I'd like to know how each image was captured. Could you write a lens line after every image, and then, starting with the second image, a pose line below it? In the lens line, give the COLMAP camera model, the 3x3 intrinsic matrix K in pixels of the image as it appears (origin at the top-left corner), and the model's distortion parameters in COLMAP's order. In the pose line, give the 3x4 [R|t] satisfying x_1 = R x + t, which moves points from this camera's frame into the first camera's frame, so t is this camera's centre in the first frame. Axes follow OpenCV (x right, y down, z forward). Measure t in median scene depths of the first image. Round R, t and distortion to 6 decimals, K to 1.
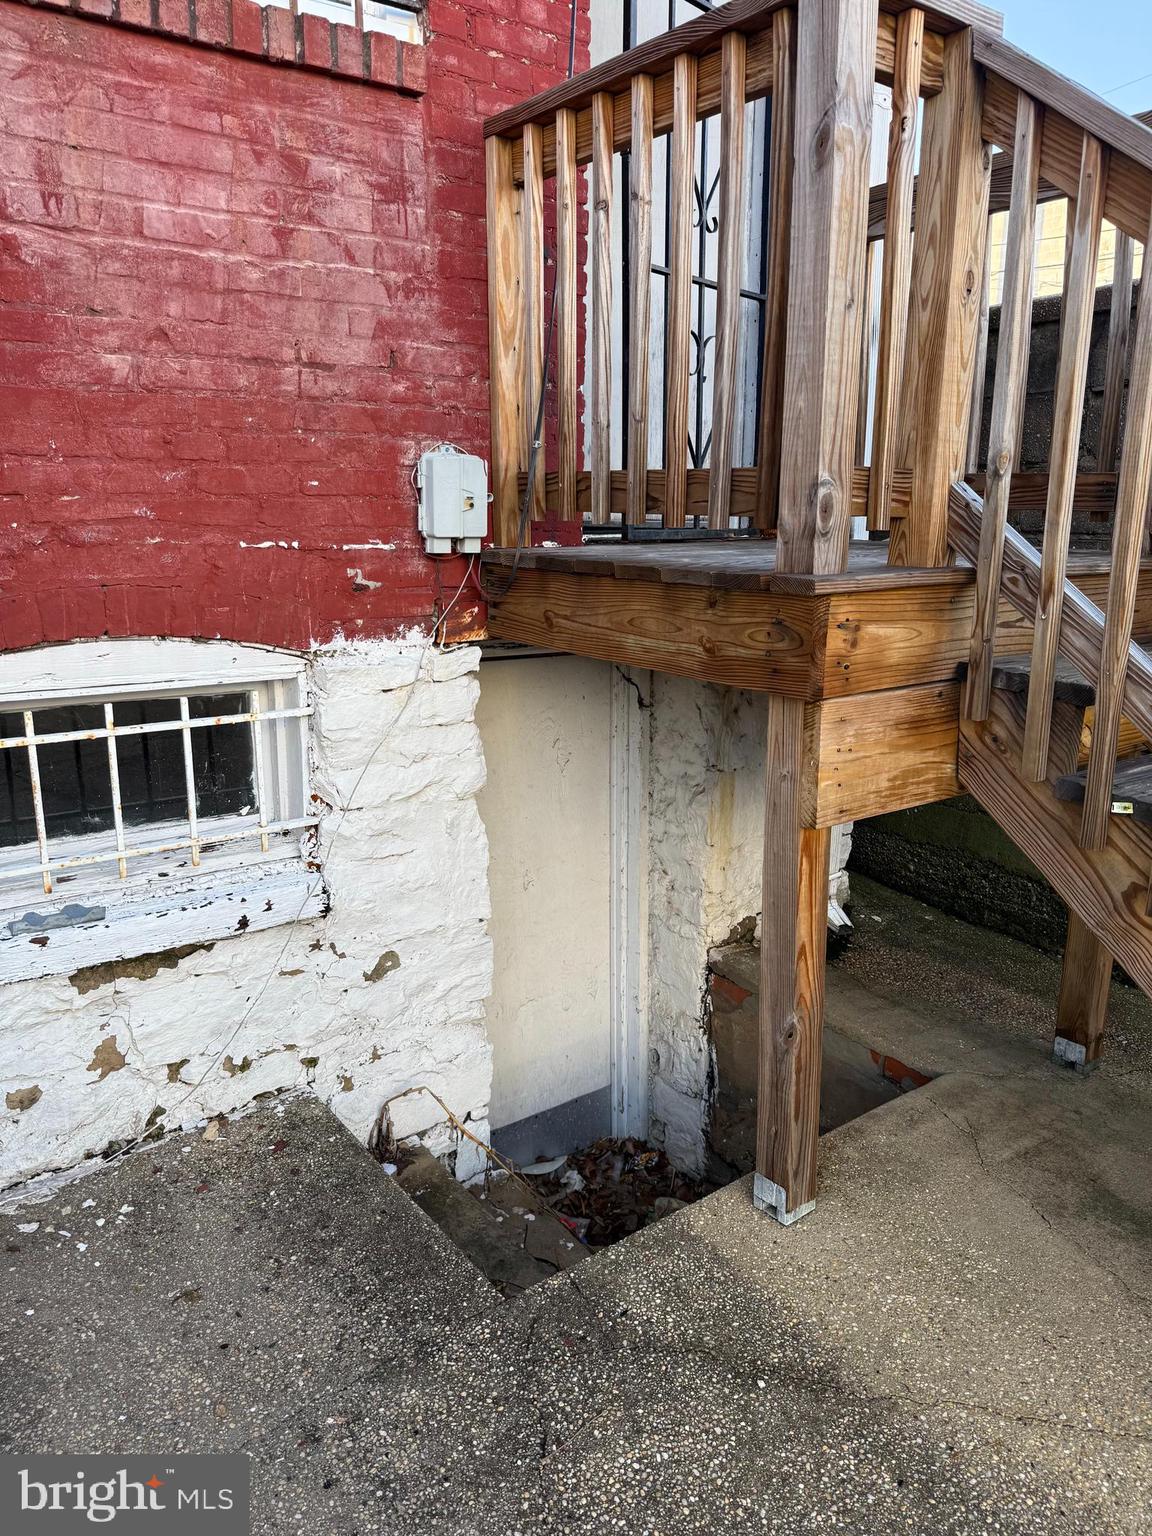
lens RADIAL K [[1081.7, 0, 576.7], [0, 1081.7, 768.8], [0, 0, 1]] dist [0.010184, -0.013195]
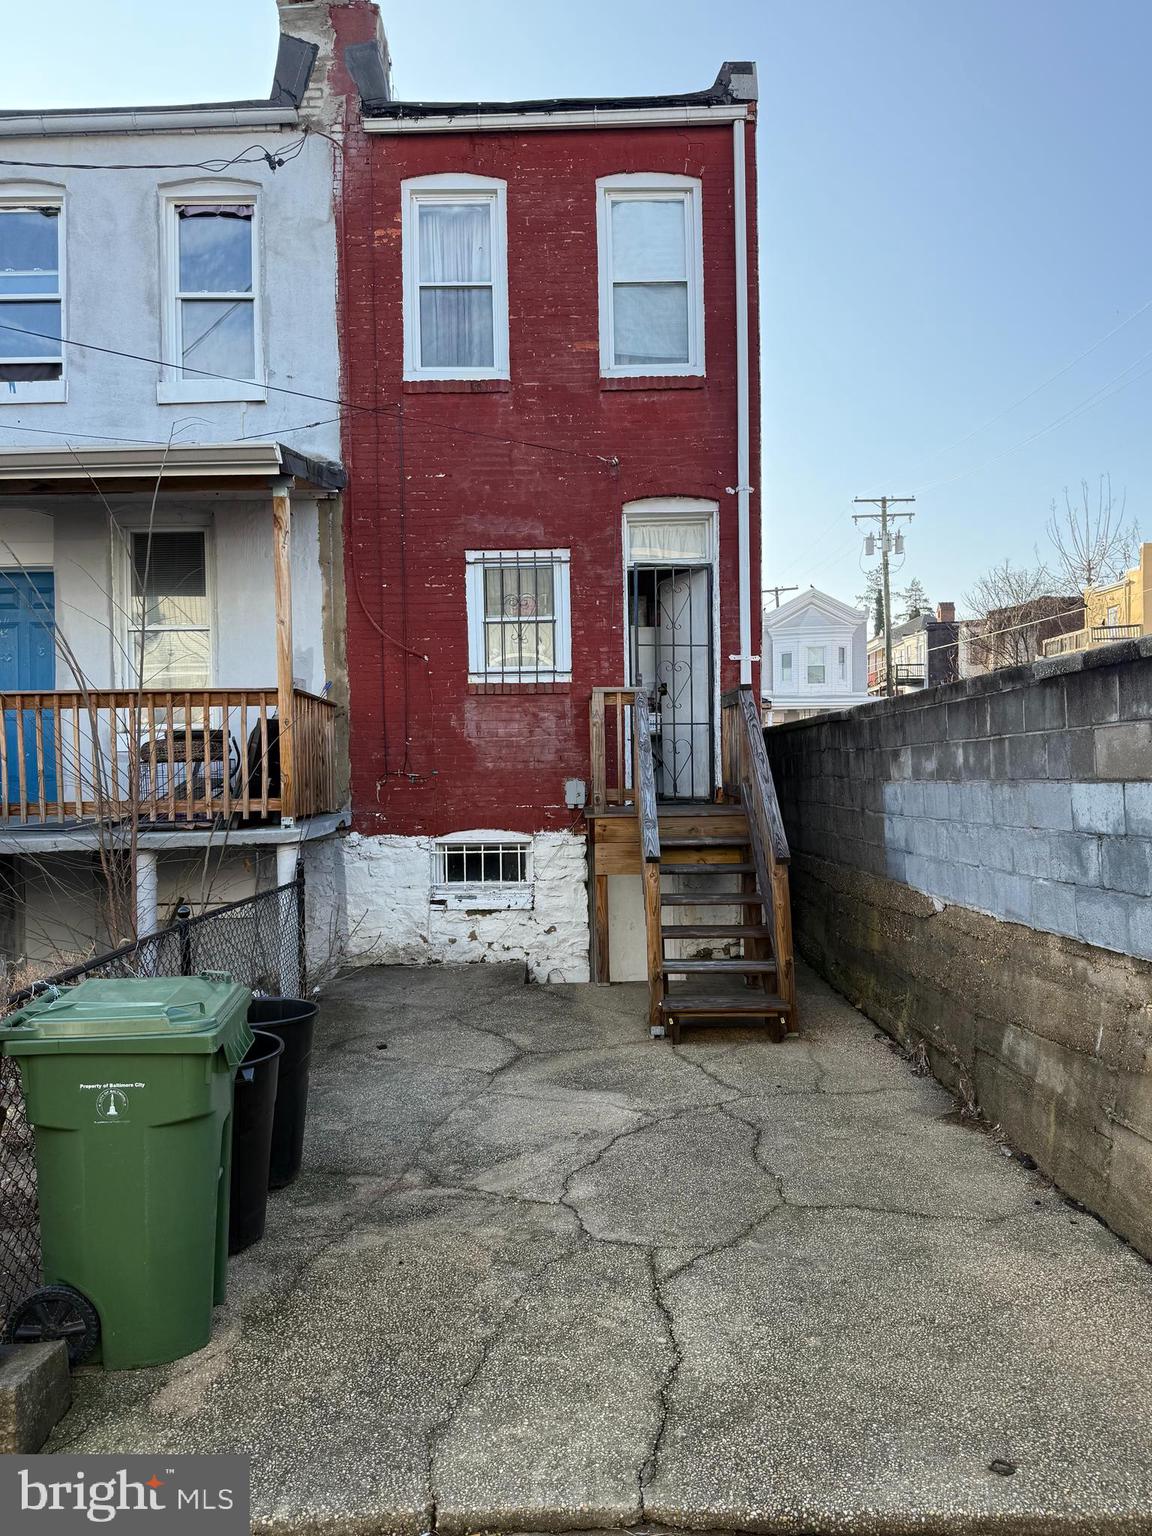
lens RADIAL K [[1128.5, 0, 572.9], [0, 1128.5, 767.6], [0, 0, 1]] dist [0.055758, -0.002442]
pose [[0.811277, -0.015828, -0.584447, 2.182839], [-0.121442, 0.973269, -0.194933, 0.416049], [0.571910, 0.229121, 0.787669, -2.074856]]
